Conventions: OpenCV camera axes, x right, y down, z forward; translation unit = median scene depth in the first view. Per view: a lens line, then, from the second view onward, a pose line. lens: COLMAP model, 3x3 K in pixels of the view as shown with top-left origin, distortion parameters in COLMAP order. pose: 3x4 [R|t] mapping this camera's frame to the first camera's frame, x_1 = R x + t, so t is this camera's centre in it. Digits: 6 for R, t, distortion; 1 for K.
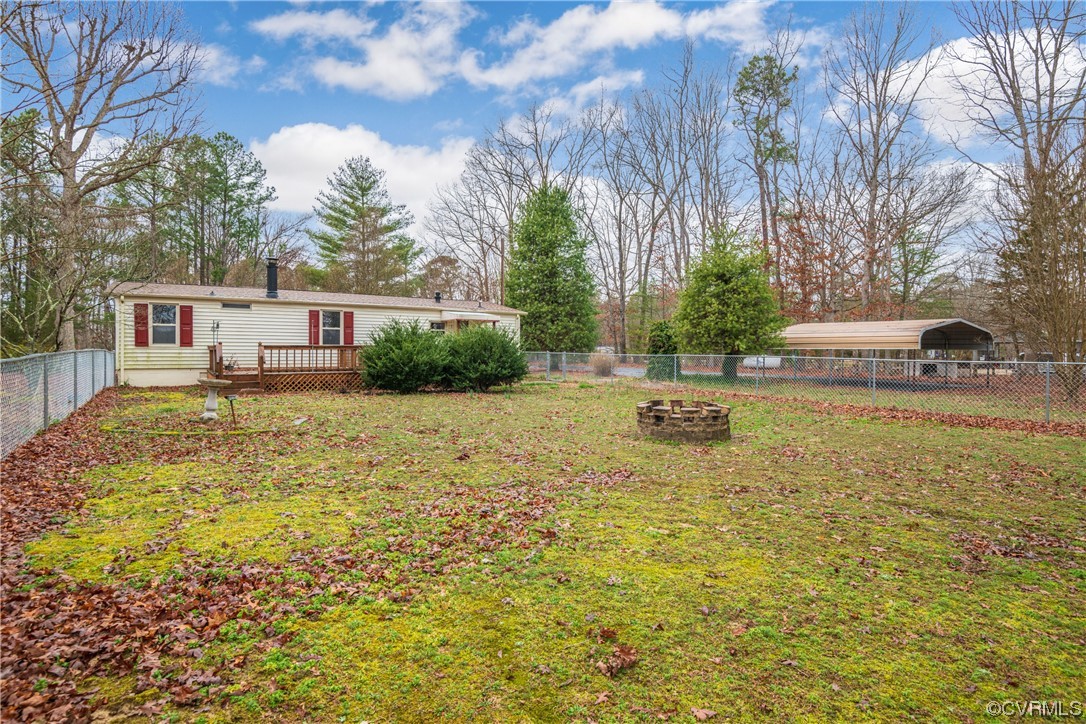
lens RADIAL K [[582.6, 0, 543.0], [0, 582.6, 362.0], [0, 0, 1]] dist [-0.000273, -0.000672]
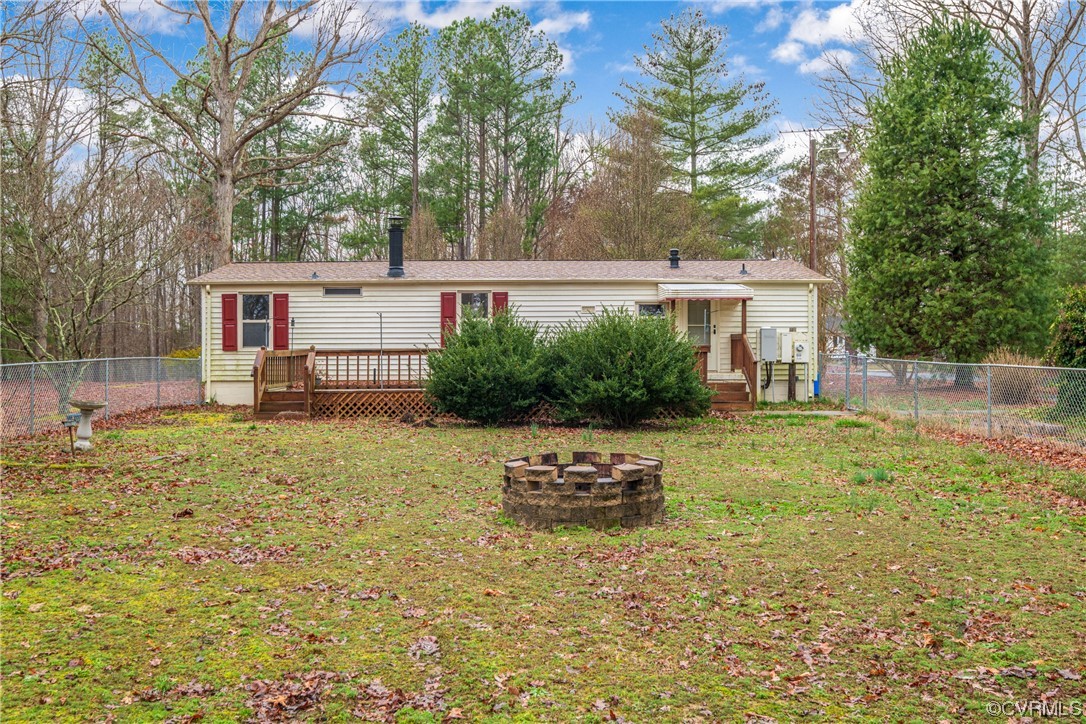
lens RADIAL K [[1106.7, 0, 543.0], [0, 1106.7, 362.0], [0, 0, 1]] dist [-0.008491, -0.000842]
pose [[0.835348, 0.001149, -0.549721, 0.413387], [-0.001593, 0.999999, -0.000331, -0.012426], [0.549720, 0.001152, 0.835349, 0.031021]]
